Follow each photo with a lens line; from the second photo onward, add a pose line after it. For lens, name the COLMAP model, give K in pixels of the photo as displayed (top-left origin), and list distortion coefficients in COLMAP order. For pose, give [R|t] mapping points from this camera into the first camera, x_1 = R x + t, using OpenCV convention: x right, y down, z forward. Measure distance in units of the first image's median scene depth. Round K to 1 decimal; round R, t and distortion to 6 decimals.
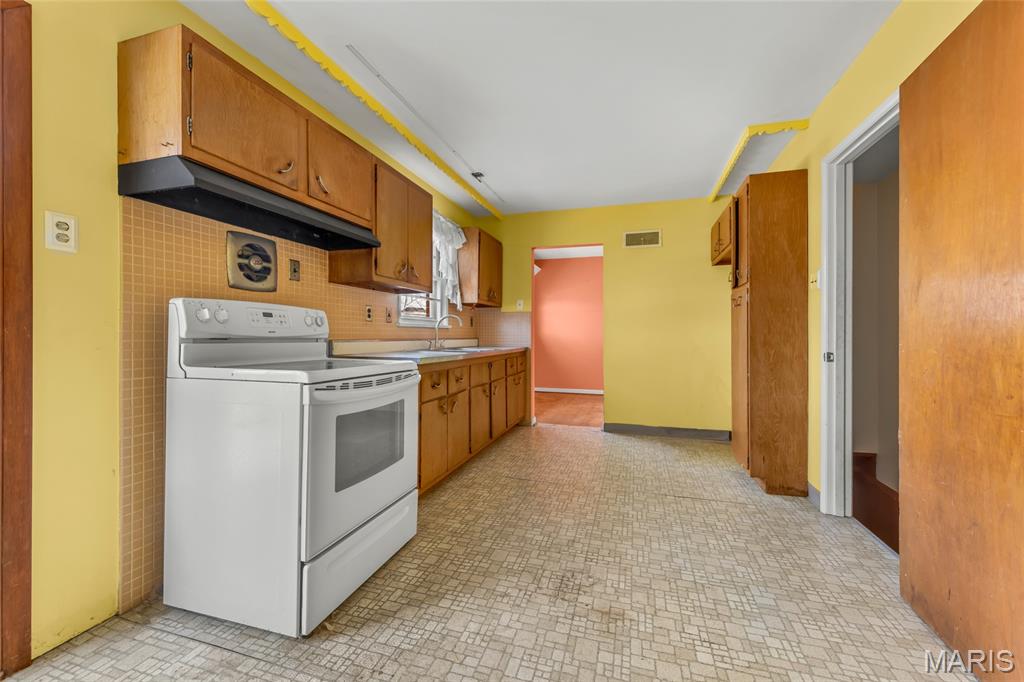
lens RADIAL K [[401.2, 0, 510.6], [0, 401.2, 337.2], [0, 0, 1]] dist [-0.001345, 0.000067]
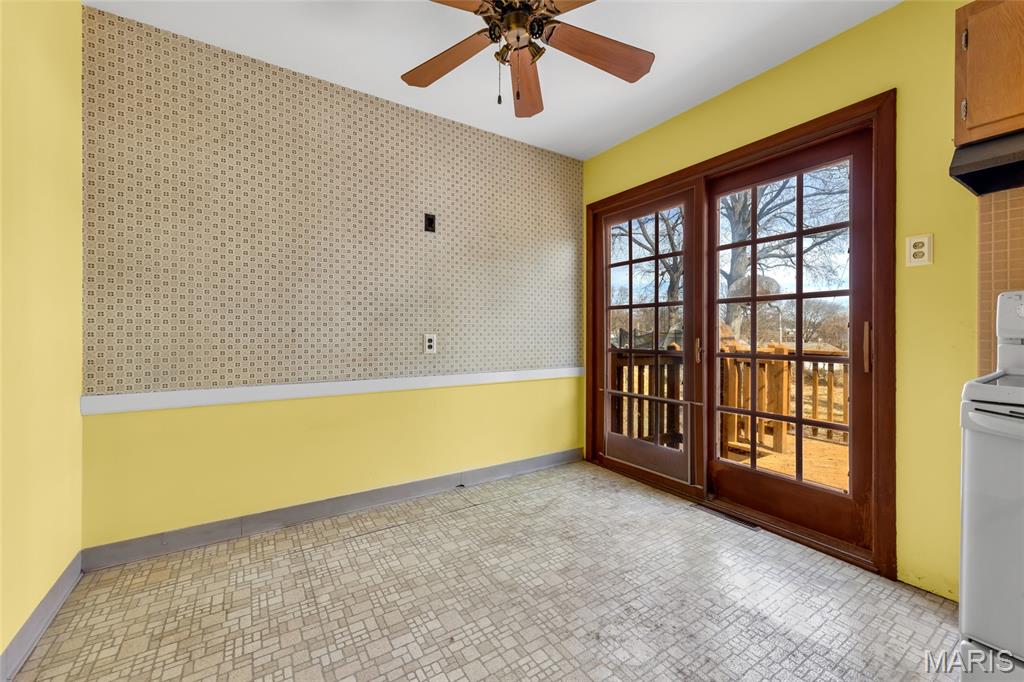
lens RADIAL K [[401.2, 0, 514.5], [0, 401.2, 334.6], [0, 0, 1]] dist [-0.001345, 0.000067]
pose [[-0.647522, -0.000232, -0.762047, 0.606851], [-0.010161, 0.999914, 0.008329, -0.002018], [0.761979, 0.013137, -0.647468, 0.842481]]
